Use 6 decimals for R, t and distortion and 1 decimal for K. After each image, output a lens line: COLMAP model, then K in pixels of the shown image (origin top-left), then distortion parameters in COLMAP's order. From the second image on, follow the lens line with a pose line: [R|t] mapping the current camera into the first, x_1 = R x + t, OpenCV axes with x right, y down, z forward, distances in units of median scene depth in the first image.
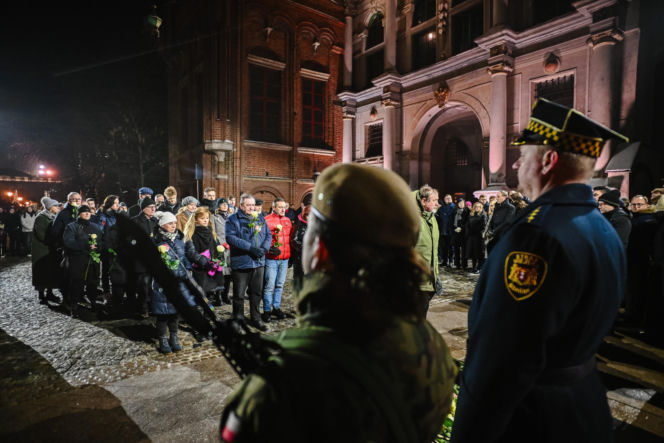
lens RADIAL K [[392.2, 0, 327.0], [0, 392.2, 218.8], [0, 0, 1]] dist [-0.051285, 0.027890]
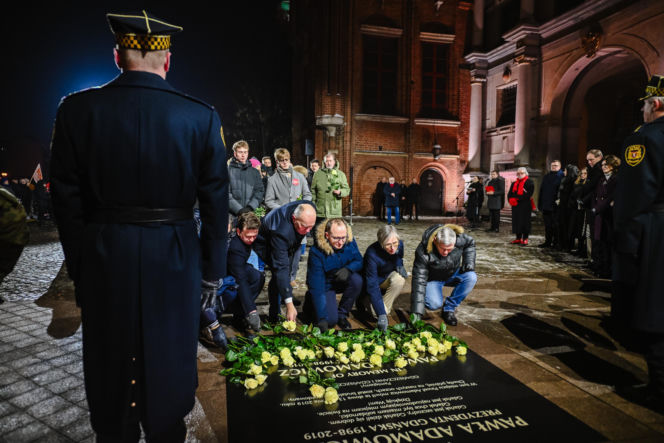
lens RADIAL K [[415.8, 0, 310.5], [0, 415.8, 211.5], [0, 0, 1]] dist [-0.062380, 0.043077]
pose [[0.915467, 0.028040, -0.401415, 0.104076], [-0.020064, 0.999509, 0.024061, 0.019360], [0.401893, -0.013974, 0.915580, 0.004561]]
